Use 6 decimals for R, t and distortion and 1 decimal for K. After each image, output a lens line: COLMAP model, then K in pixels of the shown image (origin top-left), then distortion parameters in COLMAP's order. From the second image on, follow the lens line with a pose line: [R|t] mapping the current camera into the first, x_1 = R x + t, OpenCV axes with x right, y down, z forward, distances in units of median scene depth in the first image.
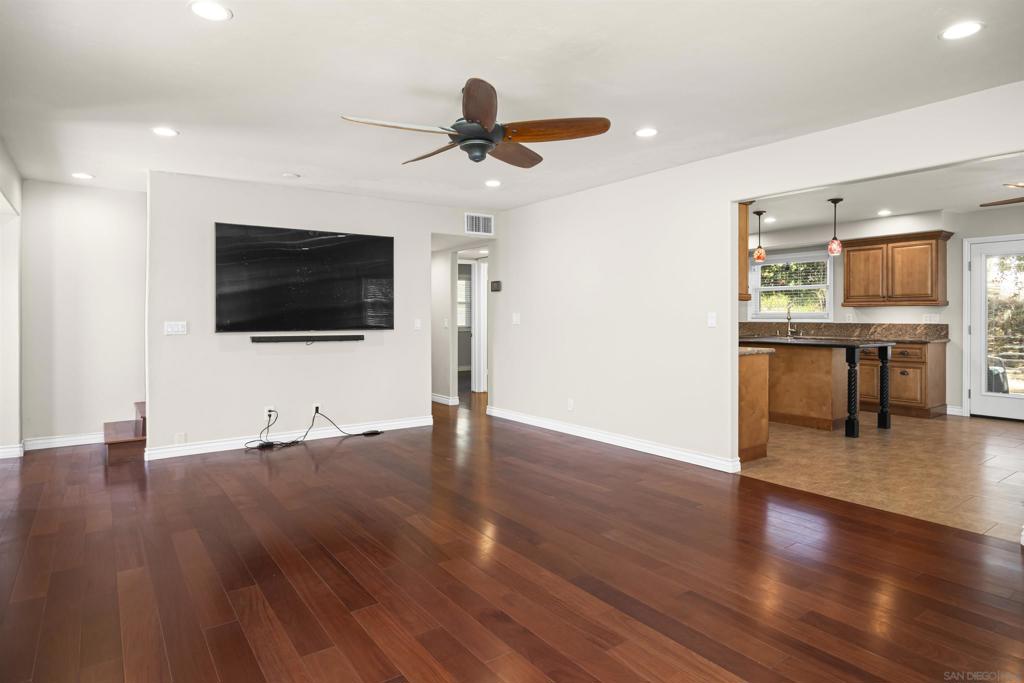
lens RADIAL K [[578.2, 0, 521.2], [0, 578.2, 318.0], [0, 0, 1]] dist [-0.014616, 0.002371]
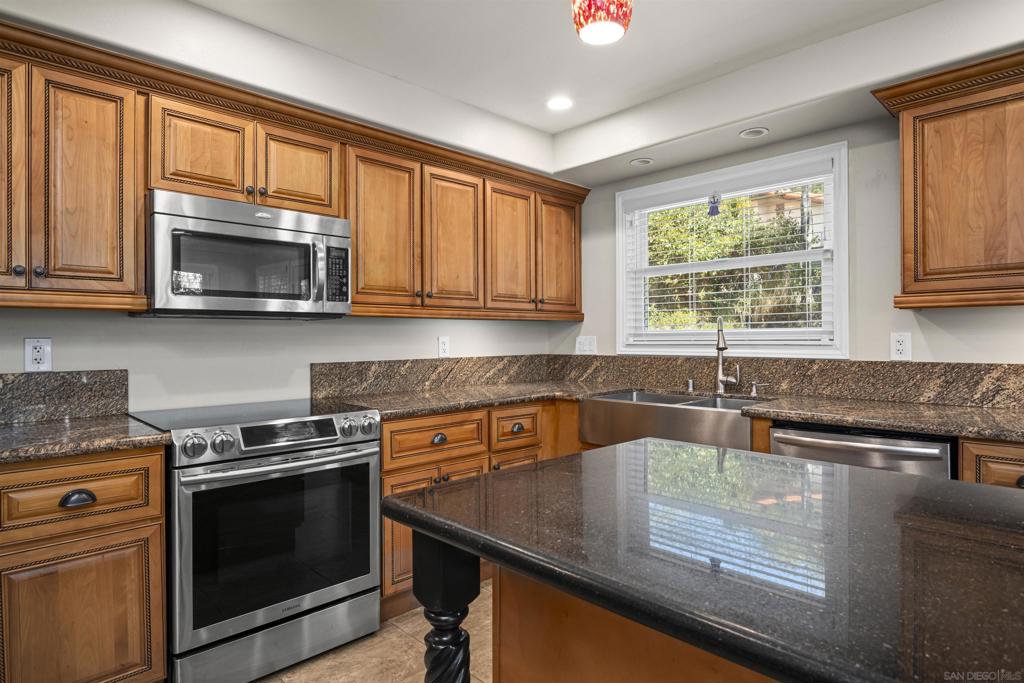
lens RADIAL K [[578.2, 0, 518.9], [0, 578.2, 337.5], [0, 0, 1]] dist [-0.014616, 0.002371]
pose [[0.989687, -0.004509, 0.143174, 0.359805], [0.005008, 0.999983, -0.003126, -0.005571], [-0.143157, 0.003811, 0.989693, 0.823898]]
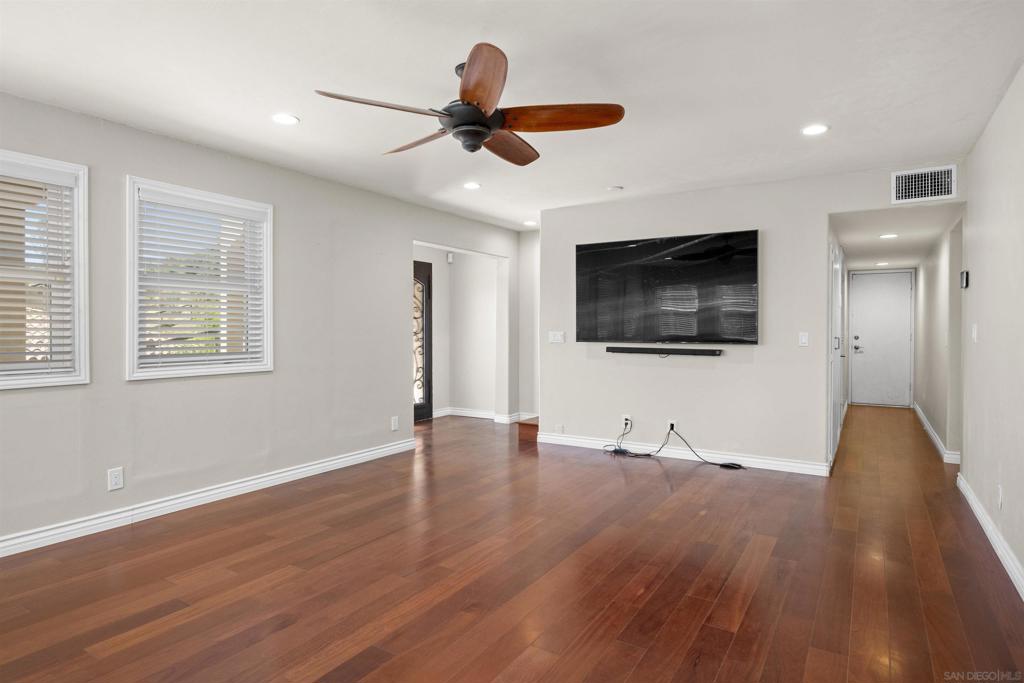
lens RADIAL K [[578.2, 0, 521.5], [0, 578.2, 332.8], [0, 0, 1]] dist [-0.014616, 0.002371]
pose [[0.363627, 0.008089, -0.931509, 0.344105], [-0.006192, 0.999961, 0.006267, 0.000592], [0.931524, 0.003489, 0.363663, 0.336564]]
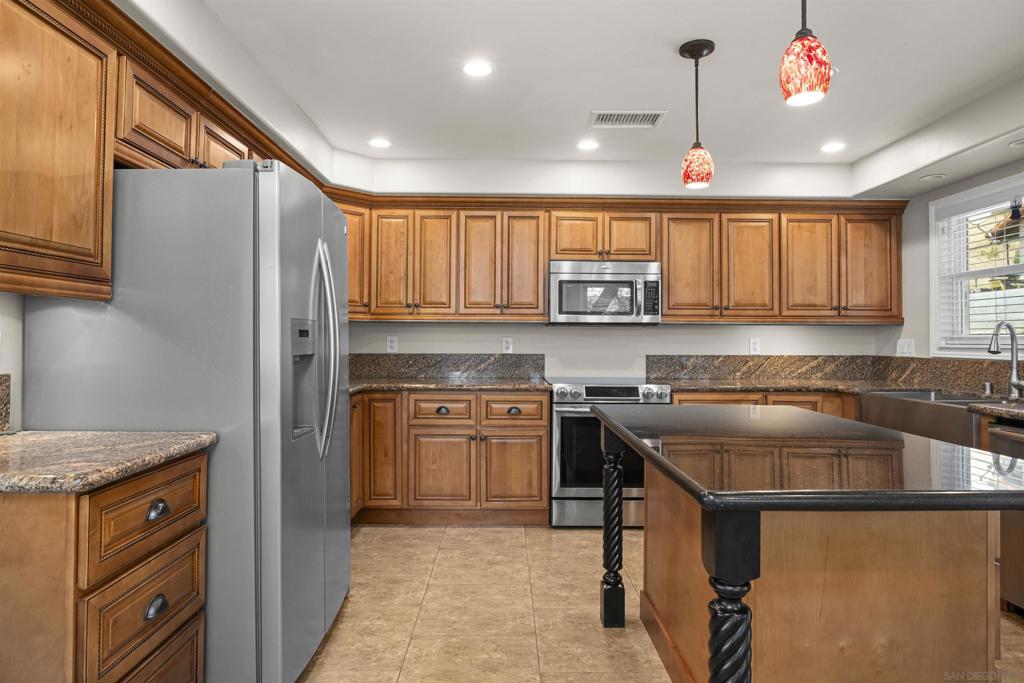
lens RADIAL K [[578.2, 0, 506.9], [0, 578.2, 325.5], [0, 0, 1]] dist [-0.014616, 0.002371]
pose [[0.807914, -0.008052, -0.589245, 0.523282], [-0.007759, 0.999675, -0.024299, -0.004732], [0.589249, 0.024204, 0.807589, 0.649688]]
